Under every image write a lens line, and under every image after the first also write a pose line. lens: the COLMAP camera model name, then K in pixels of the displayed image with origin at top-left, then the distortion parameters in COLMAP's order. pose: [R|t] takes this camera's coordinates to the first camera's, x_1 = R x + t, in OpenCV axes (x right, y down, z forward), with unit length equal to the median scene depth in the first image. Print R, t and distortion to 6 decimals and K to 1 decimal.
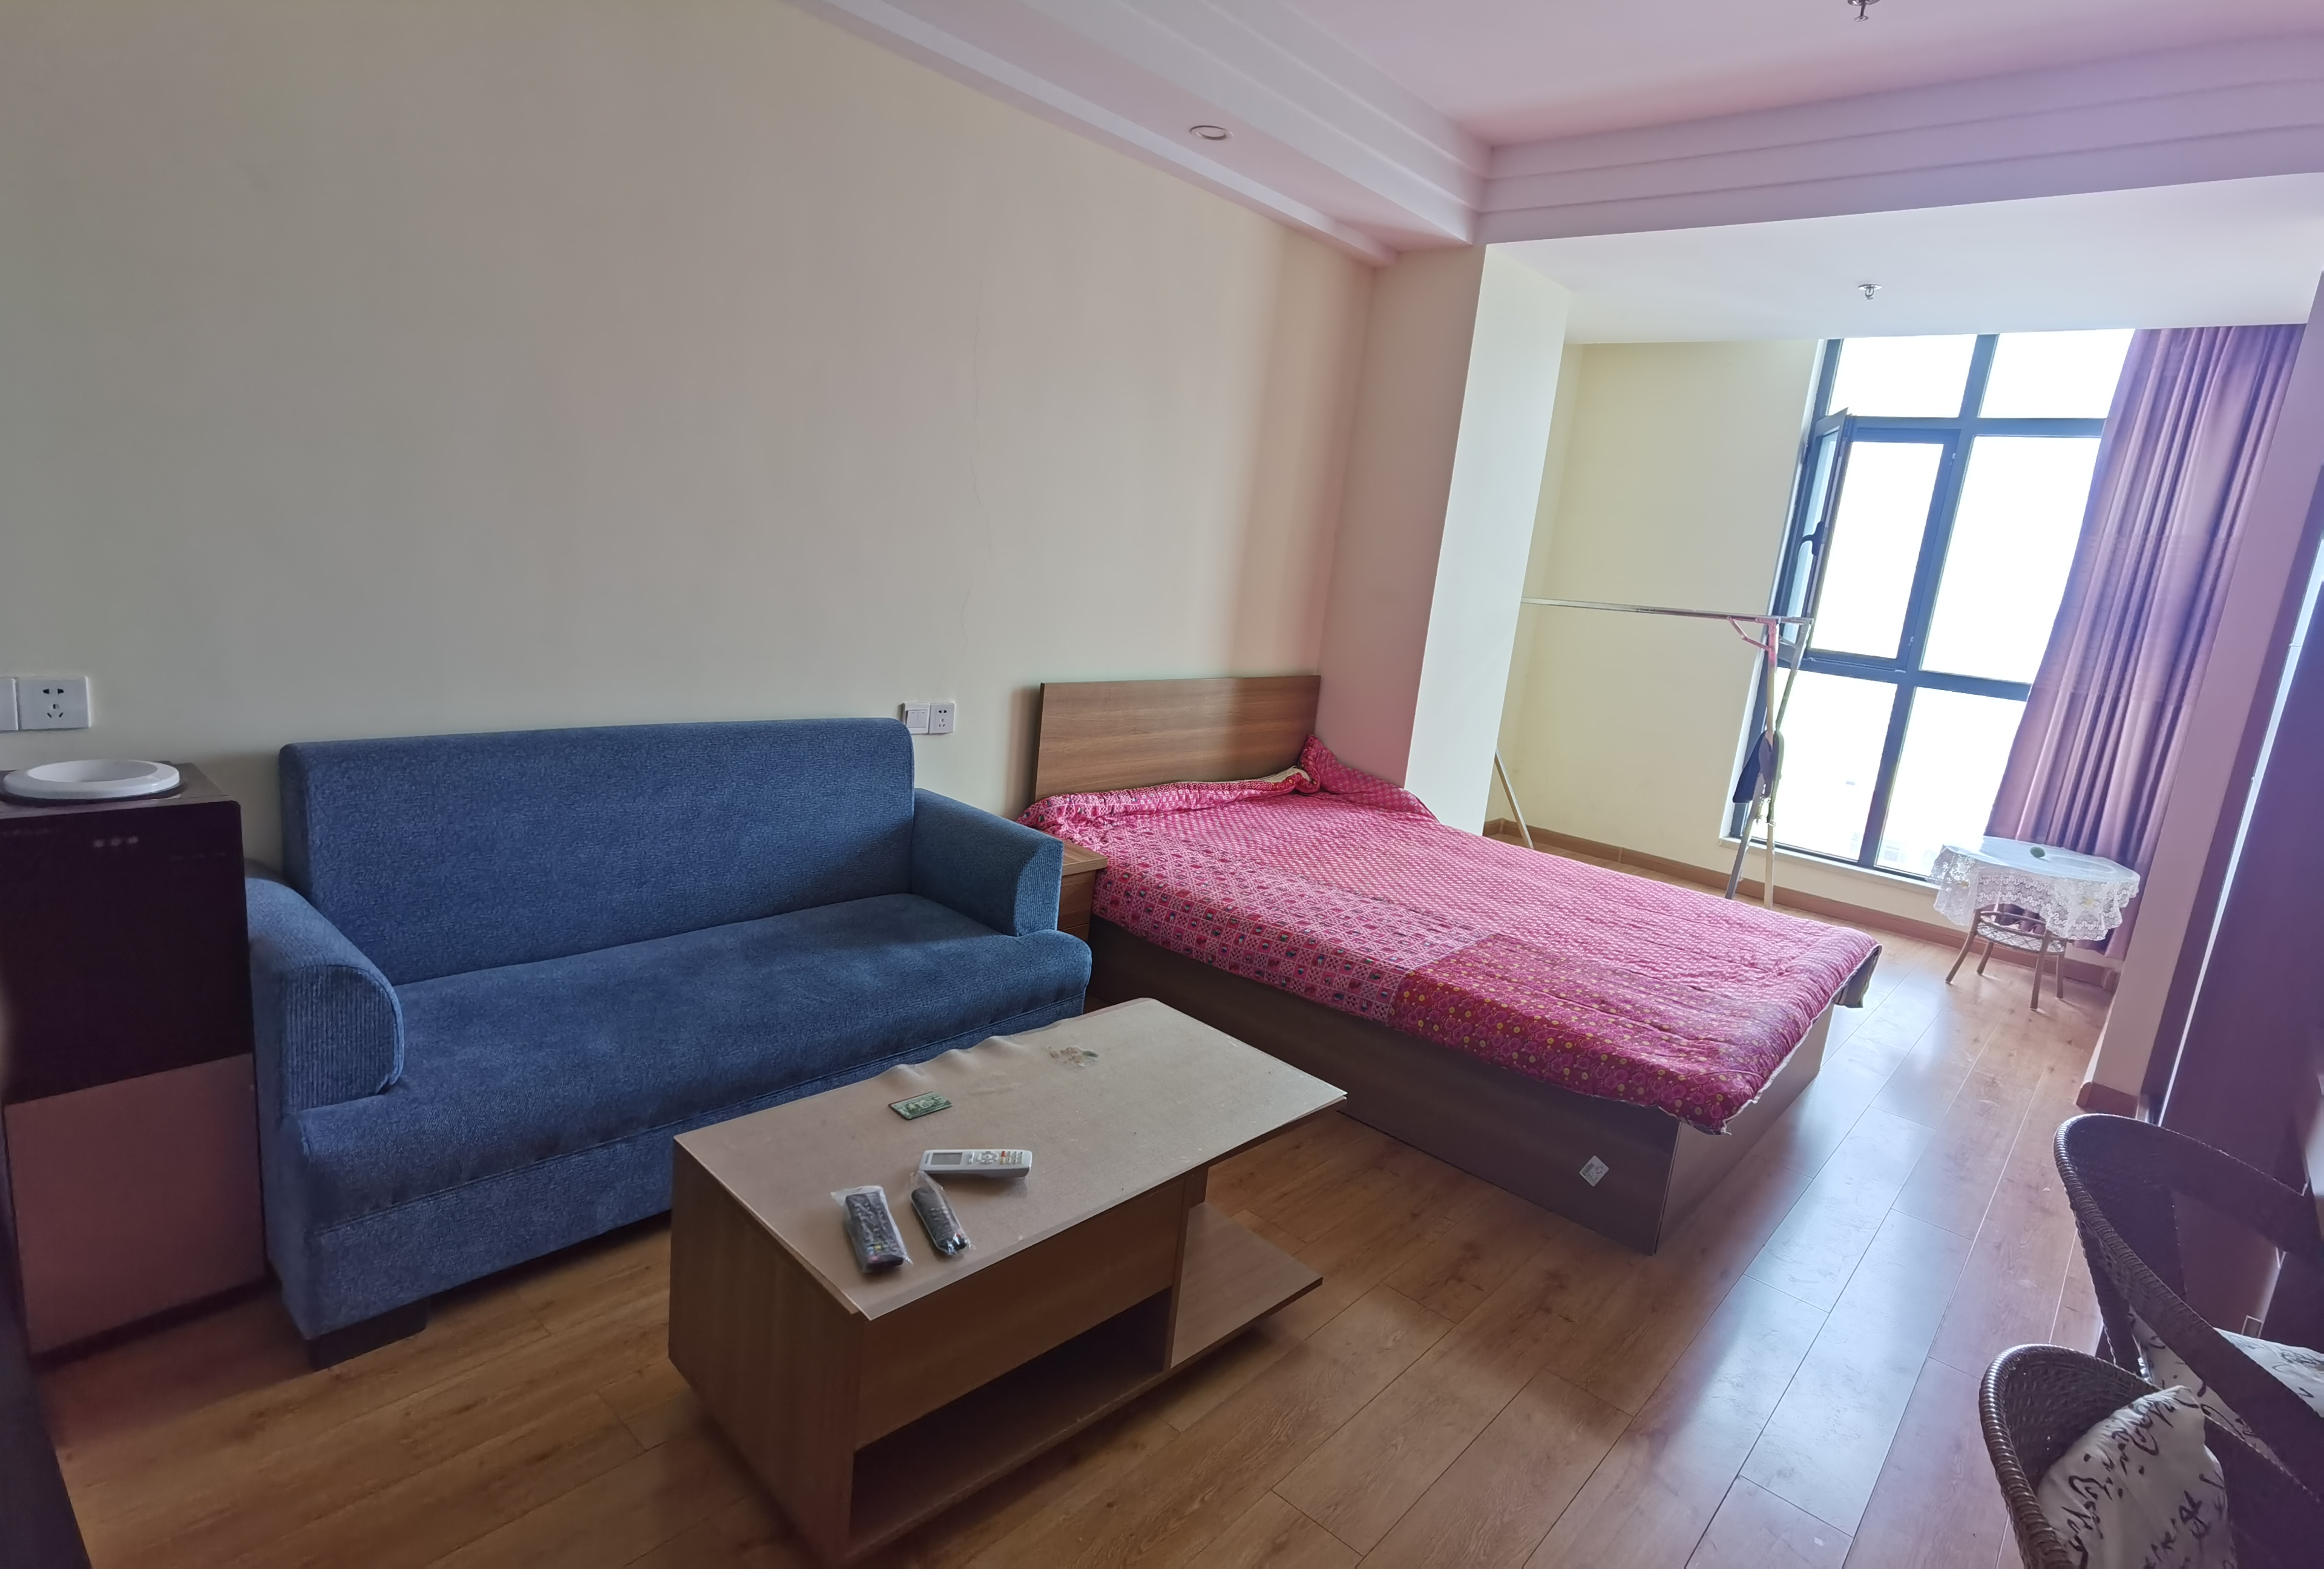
lens RADIAL K [[1192.9, 0, 1156.0], [0, 1192.9, 787.0], [0, 0, 1]] dist [0.022545, 0.000969]
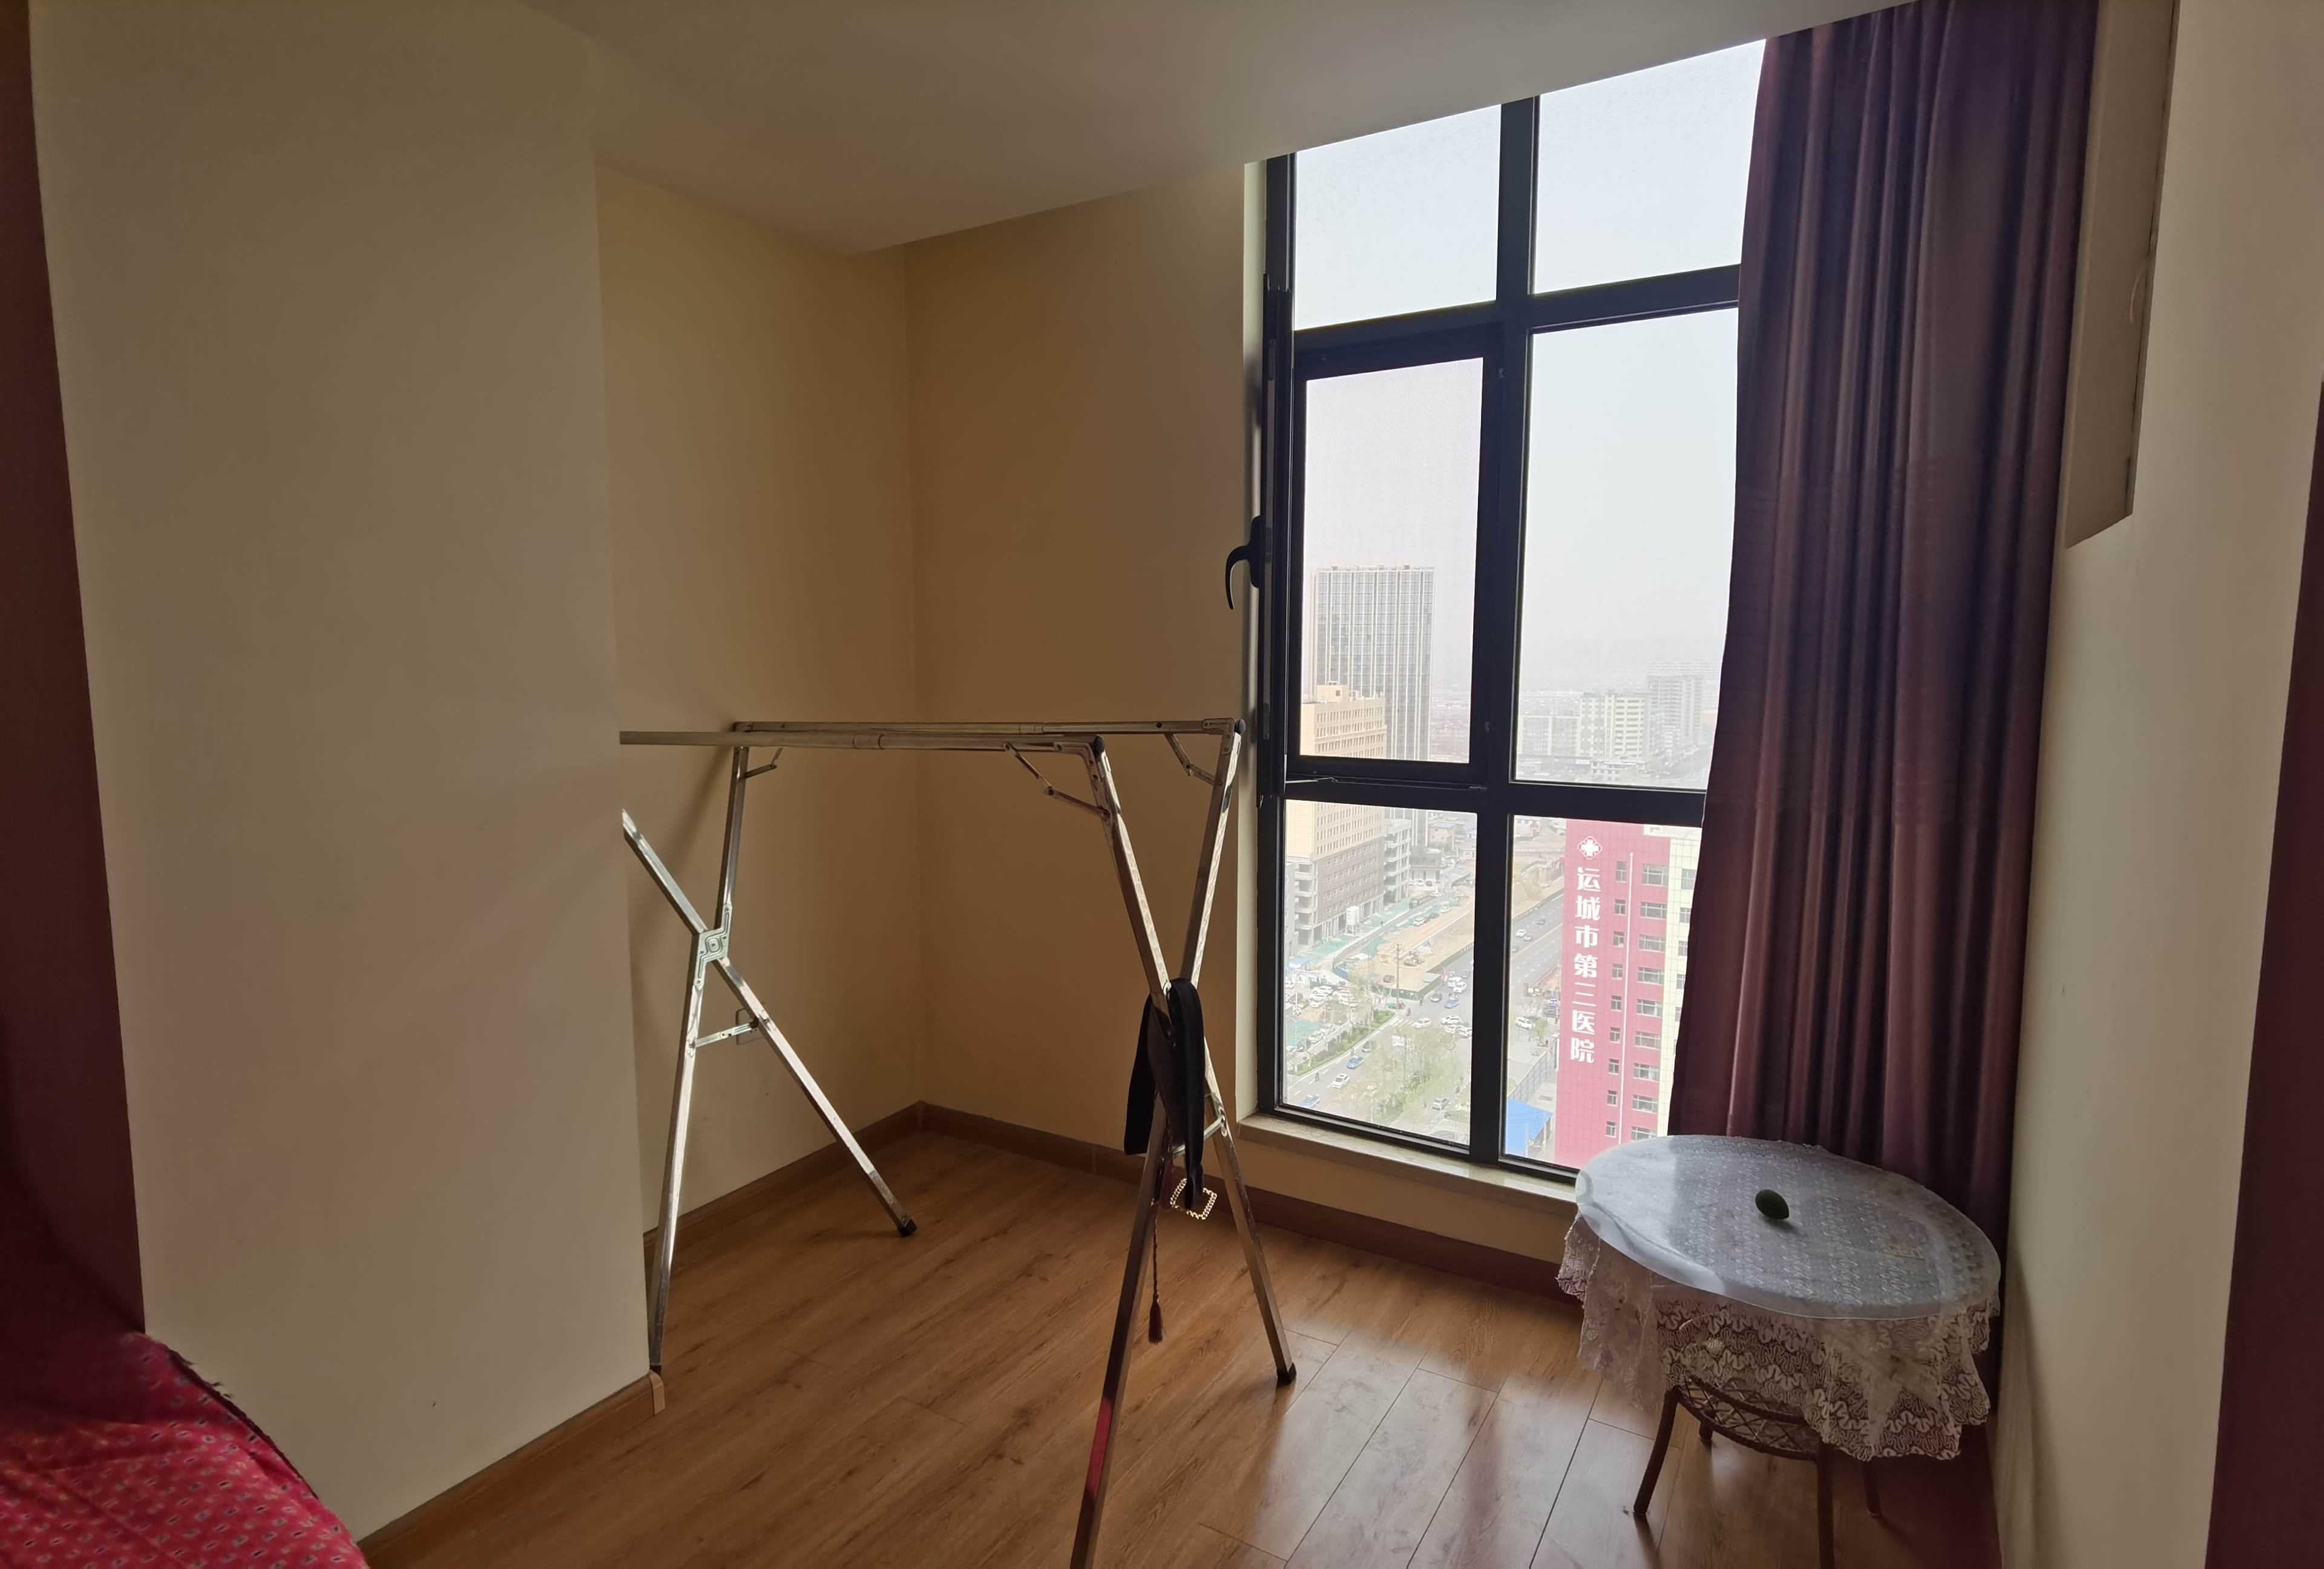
lens RADIAL K [[1192.9, 0, 1166.2], [0, 1192.9, 776.4], [0, 0, 1]] dist [0.022545, 0.000969]
pose [[0.979982, -0.103221, 0.170237, 0.486229], [0.120130, 0.988468, -0.092192, -0.084902], [-0.158758, 0.110797, 0.981081, 0.628998]]
